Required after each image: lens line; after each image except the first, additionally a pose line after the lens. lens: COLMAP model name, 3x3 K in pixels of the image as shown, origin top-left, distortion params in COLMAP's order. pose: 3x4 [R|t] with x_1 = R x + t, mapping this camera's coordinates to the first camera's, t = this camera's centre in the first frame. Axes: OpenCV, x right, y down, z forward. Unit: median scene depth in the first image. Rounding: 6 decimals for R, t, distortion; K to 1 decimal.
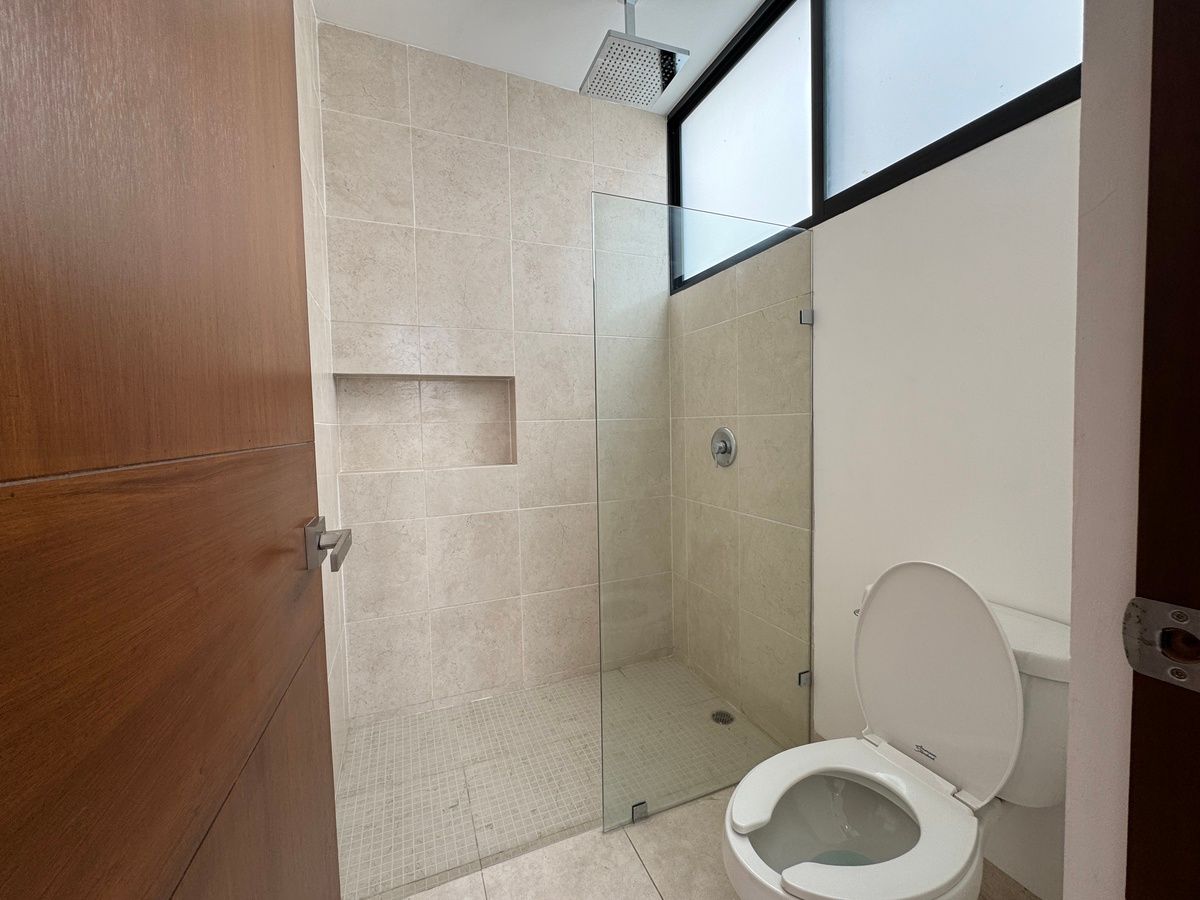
lens RADIAL K [[481.7, 0, 595.6], [0, 481.7, 449.0], [0, 0, 1]] dist [-0.001136, -0.000180]
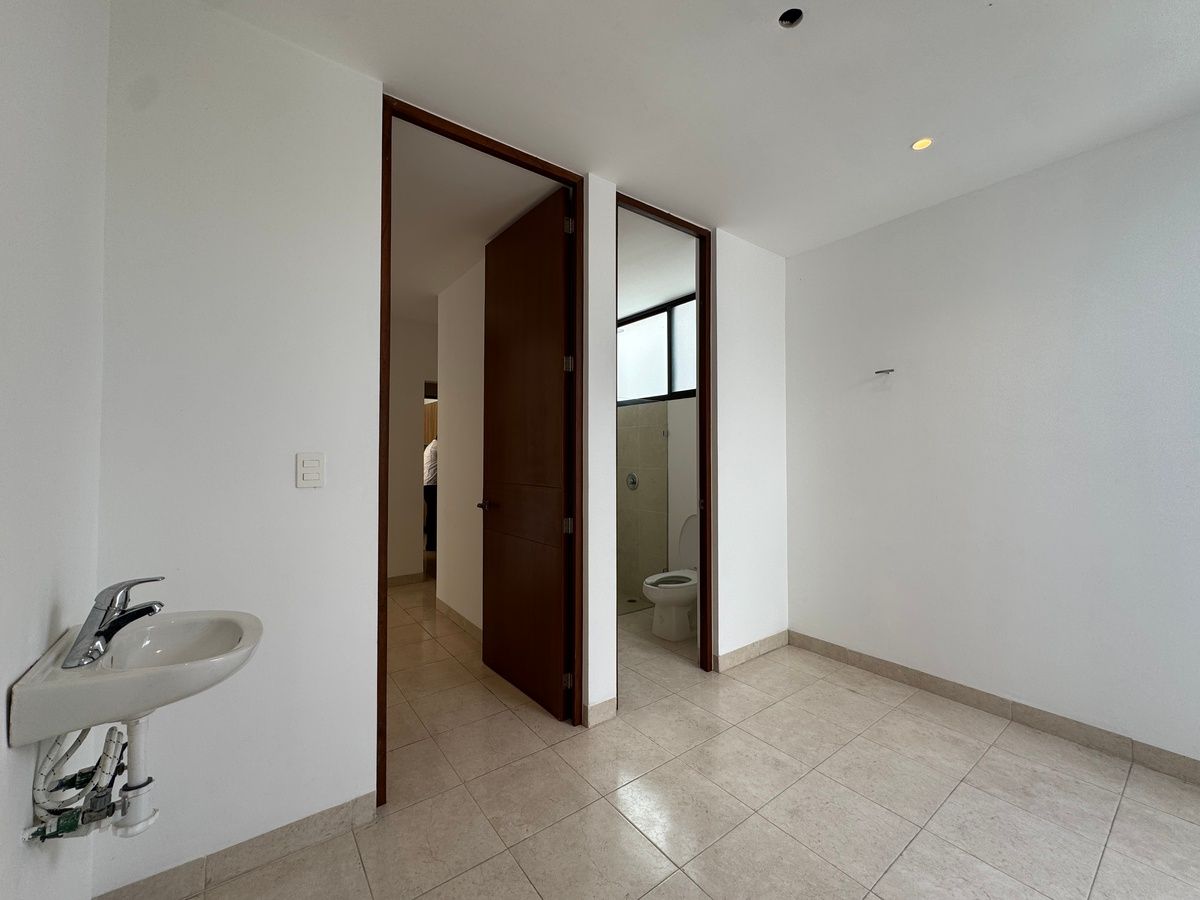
lens RADIAL K [[481.7, 0, 602.3], [0, 481.7, 451.6], [0, 0, 1]] dist [-0.001136, -0.000180]
pose [[0.963736, 0.022322, 0.265920, -0.586511], [-0.006219, 0.998103, -0.061246, -0.005153], [-0.266783, 0.057371, 0.962047, -1.417624]]
